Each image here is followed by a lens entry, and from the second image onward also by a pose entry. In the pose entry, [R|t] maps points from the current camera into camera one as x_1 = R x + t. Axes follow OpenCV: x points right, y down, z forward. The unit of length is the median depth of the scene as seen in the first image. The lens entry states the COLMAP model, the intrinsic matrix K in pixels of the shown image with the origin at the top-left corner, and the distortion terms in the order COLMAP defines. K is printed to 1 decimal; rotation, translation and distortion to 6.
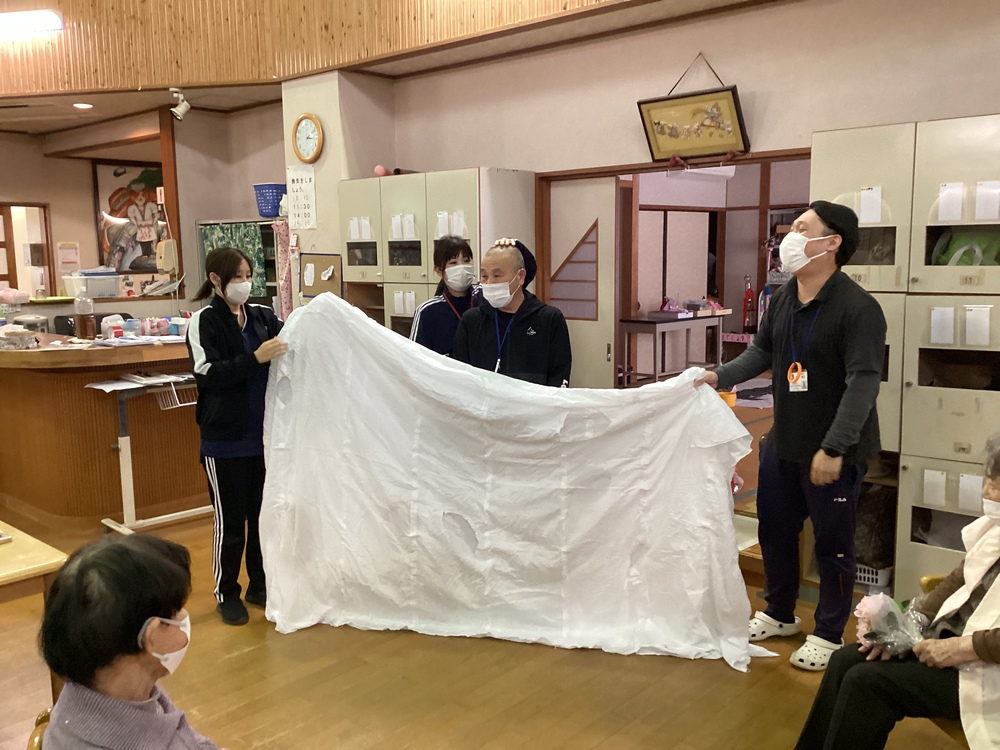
lens RADIAL K [[910.1, 0, 500.0], [0, 910.1, 375.0], [0, 0, 1]] dist [0.100406, -0.152446]
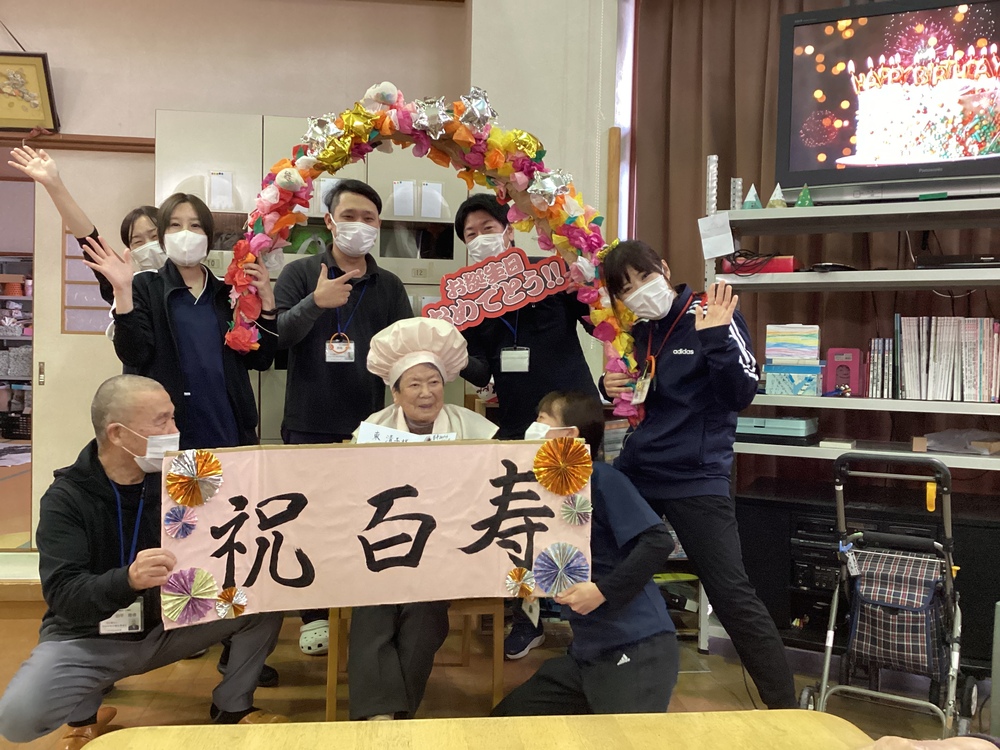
lens RADIAL K [[907.0, 0, 500.0], [0, 907.0, 375.0], [0, 0, 1]] dist [0.127540, -0.214206]
pose [[0.660425, 0.010172, 0.750823, -0.085406], [0.072234, 0.994410, -0.077009, 0.066610], [-0.747409, 0.105094, 0.655999, 0.085219]]
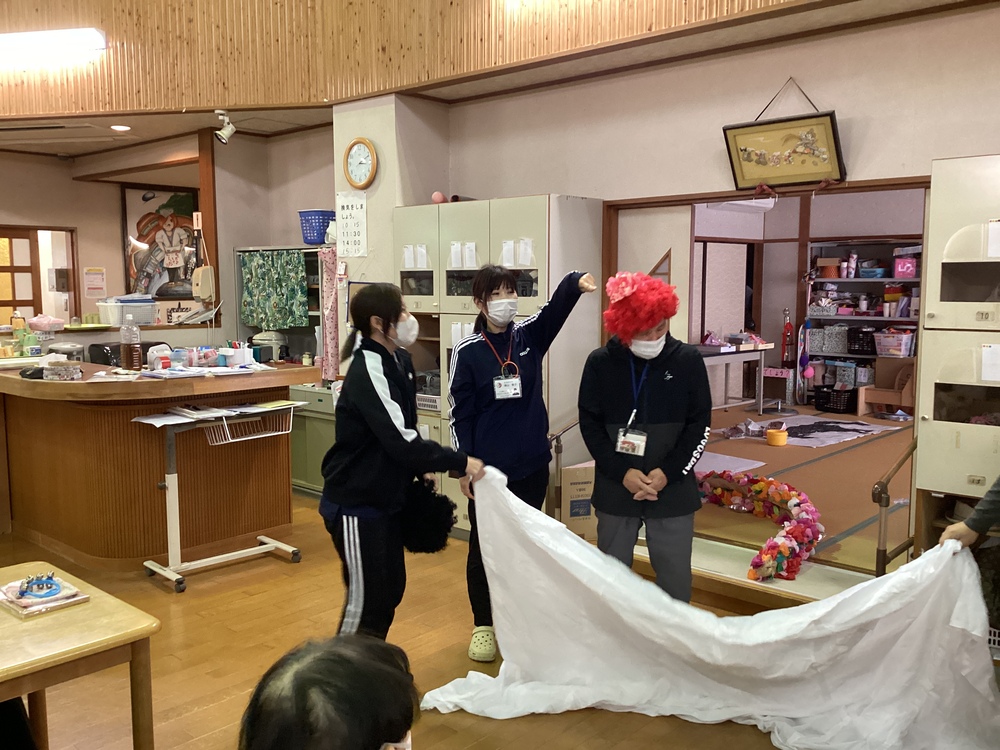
lens RADIAL K [[910.1, 0, 500.0], [0, 910.1, 375.0], [0, 0, 1]] dist [0.100406, -0.152446]
pose [[0.999935, 0.011167, 0.002228, -0.060917], [-0.011091, 0.999438, -0.031621, -0.006688], [-0.002580, 0.031594, 0.999497, 0.044027]]
